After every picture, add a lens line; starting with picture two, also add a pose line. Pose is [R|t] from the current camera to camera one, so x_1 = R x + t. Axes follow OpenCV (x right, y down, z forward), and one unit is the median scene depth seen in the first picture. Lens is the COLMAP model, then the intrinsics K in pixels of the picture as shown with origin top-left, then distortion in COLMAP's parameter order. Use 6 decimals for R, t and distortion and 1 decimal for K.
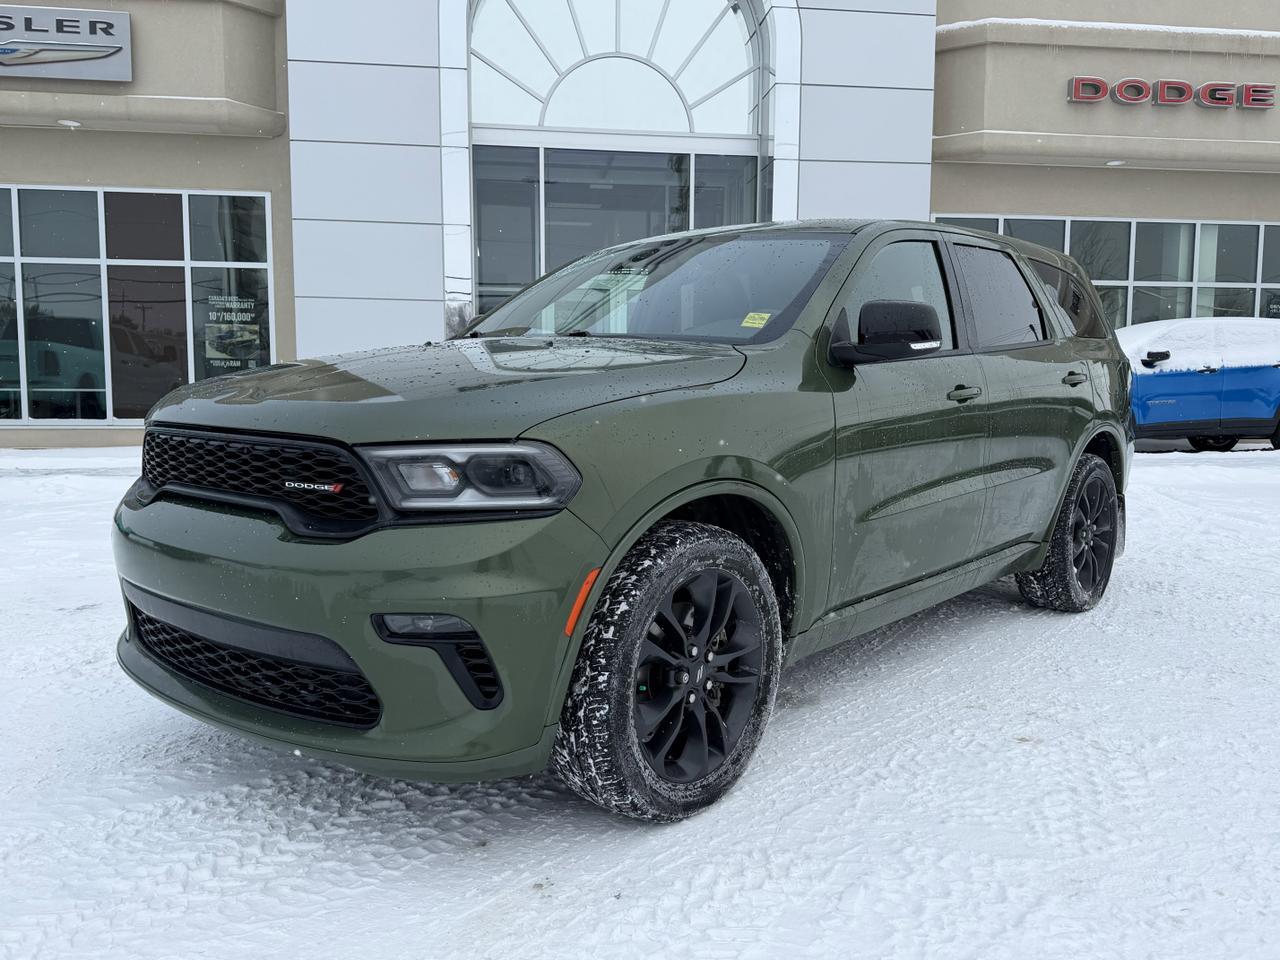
lens RADIAL K [[1119.1, 0, 632.7], [0, 1119.1, 487.6], [0, 0, 1]] dist [0.051208, -0.068721]
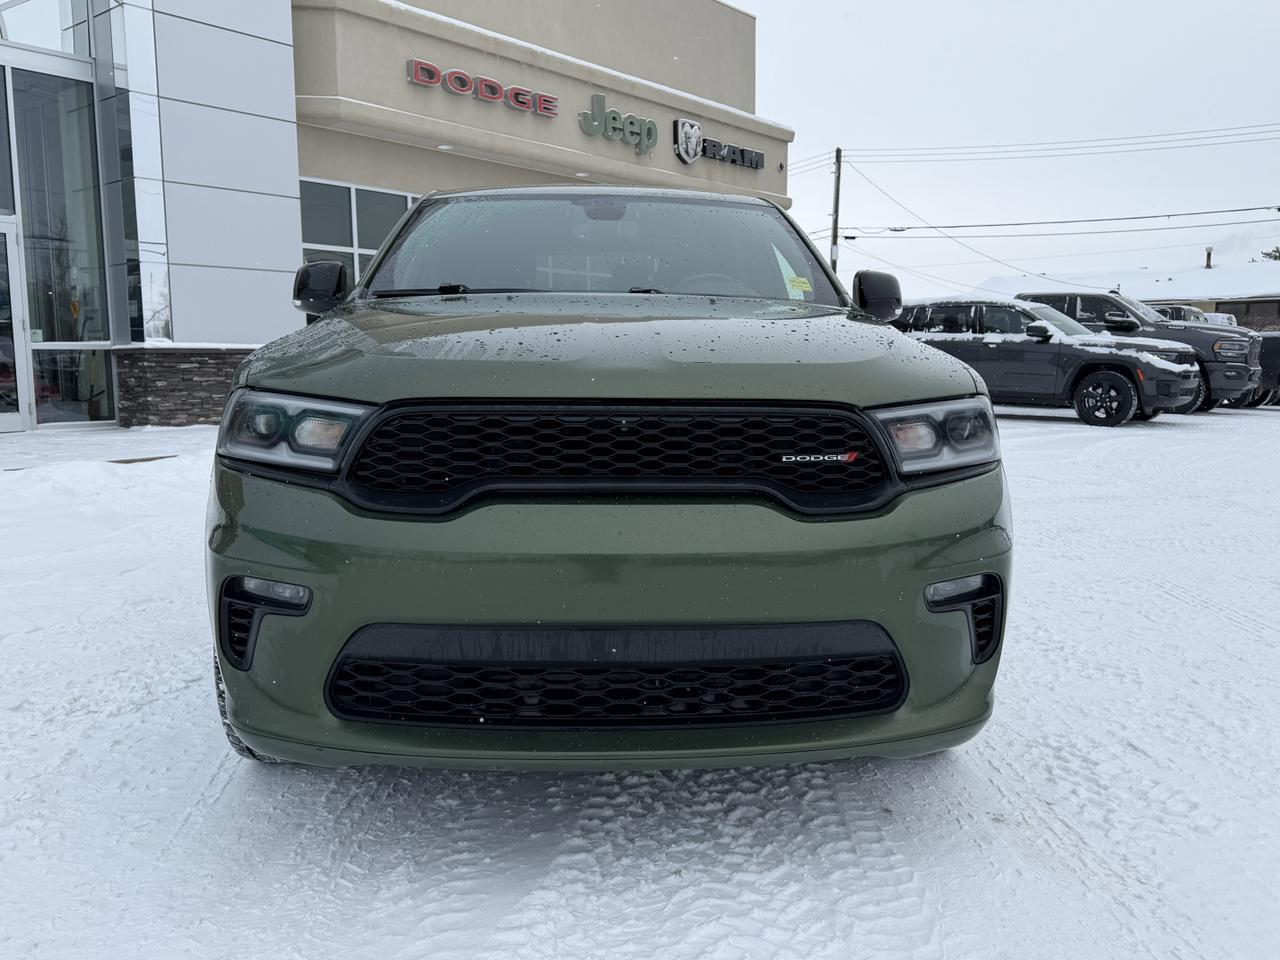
lens RADIAL K [[1119.1, 0, 635.4], [0, 1119.1, 491.9], [0, 0, 1]] dist [0.051208, -0.068721]
pose [[0.692456, -0.095144, 0.715159, -1.027854], [0.074910, 0.995390, 0.059894, -0.038389], [-0.717561, 0.012099, 0.696391, 0.500582]]
